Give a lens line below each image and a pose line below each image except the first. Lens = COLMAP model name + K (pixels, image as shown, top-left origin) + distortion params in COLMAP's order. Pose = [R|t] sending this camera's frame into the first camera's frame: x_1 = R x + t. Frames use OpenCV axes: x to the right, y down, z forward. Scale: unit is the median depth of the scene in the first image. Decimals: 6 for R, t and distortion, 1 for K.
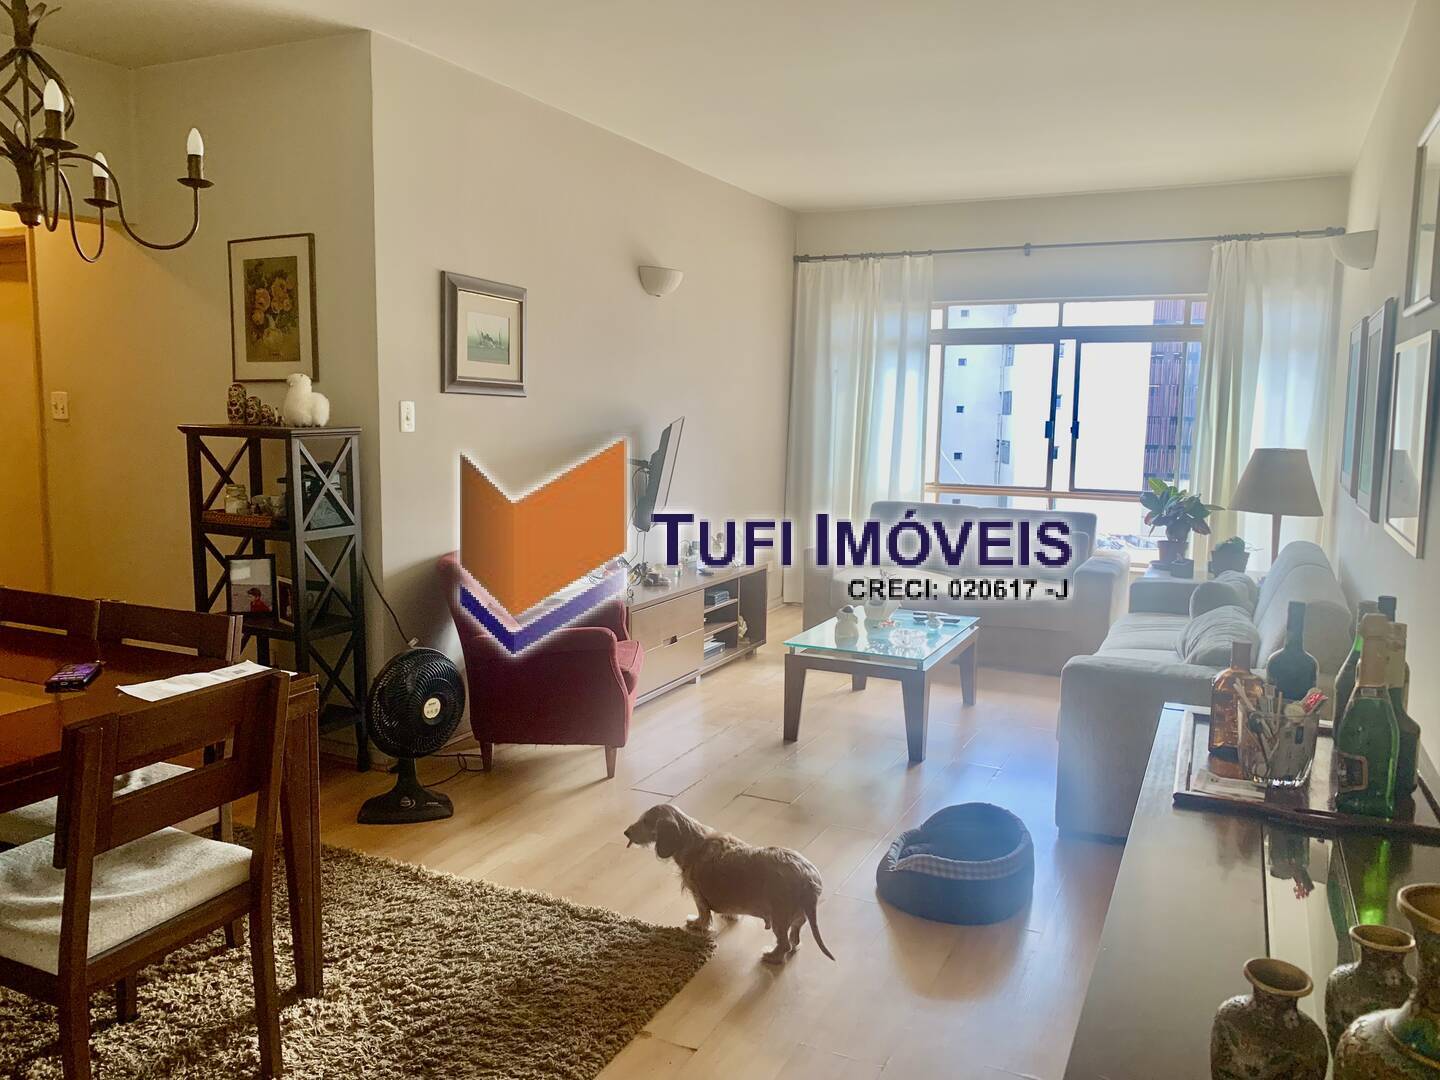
lens RADIAL K [[1116.0, 0, 729.3], [0, 1116.0, 535.7], [0, 0, 1]] dist [0.036489, -0.050985]
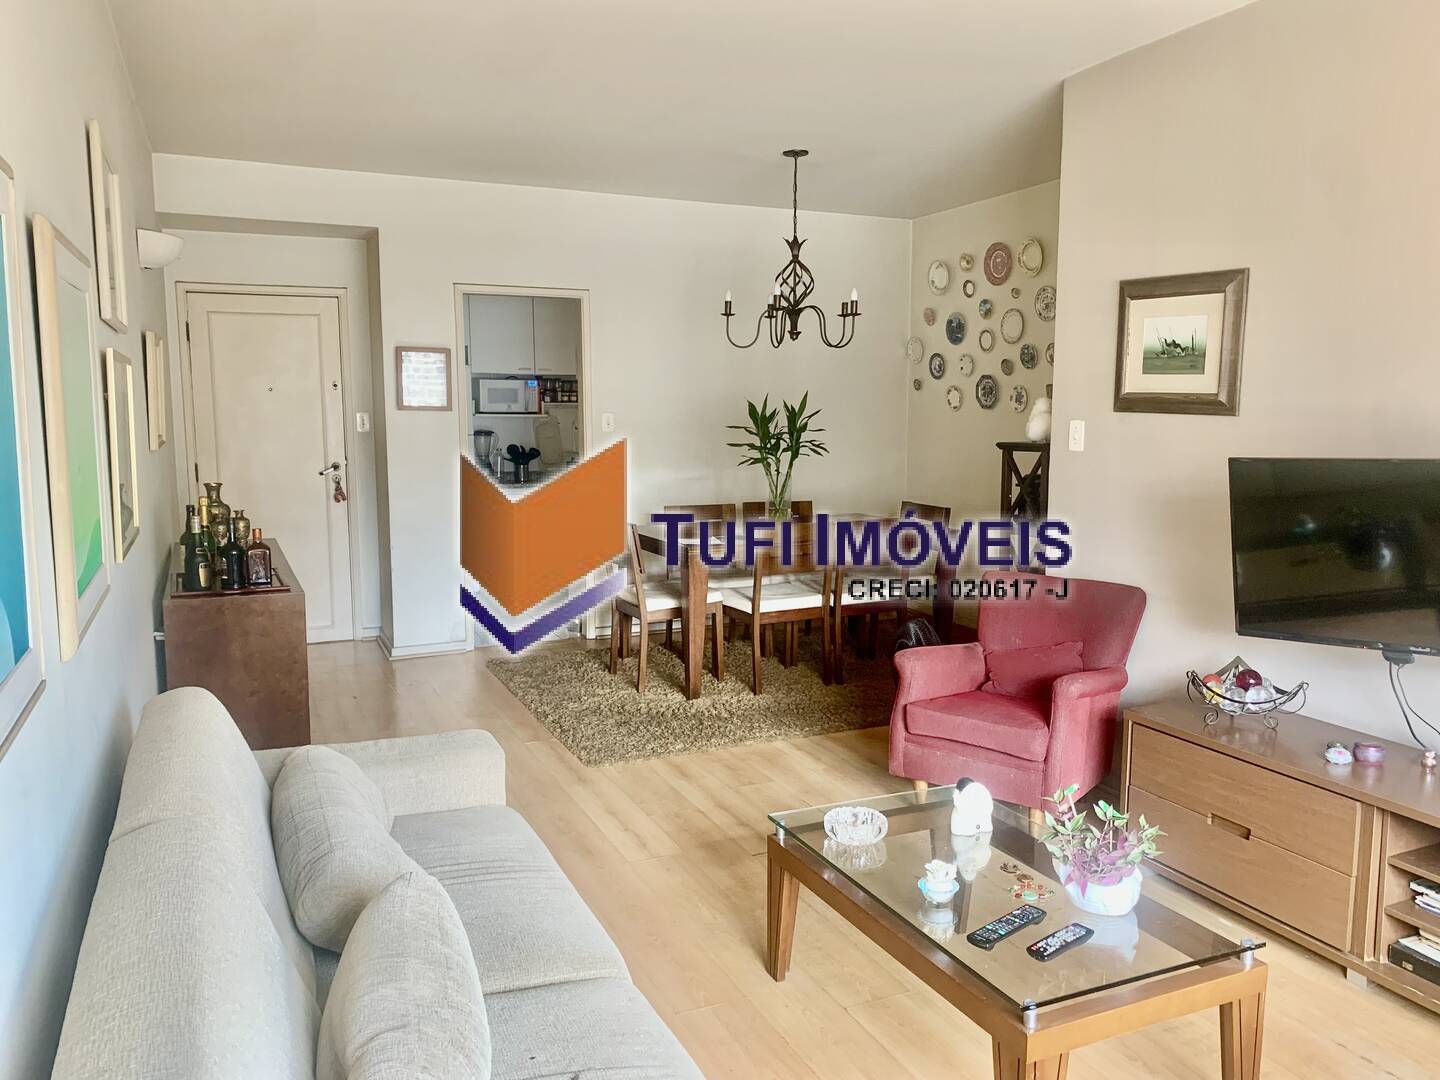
lens RADIAL K [[1108.8, 0, 714.5], [0, 1108.8, 546.2], [0, 0, 1]] dist [0.120122, -0.192403]
pose [[-0.655824, 0.084240, -0.750199, 0.698650], [-0.100624, 0.975132, 0.197464, -0.176130], [0.748177, 0.204989, -0.631039, 1.415178]]
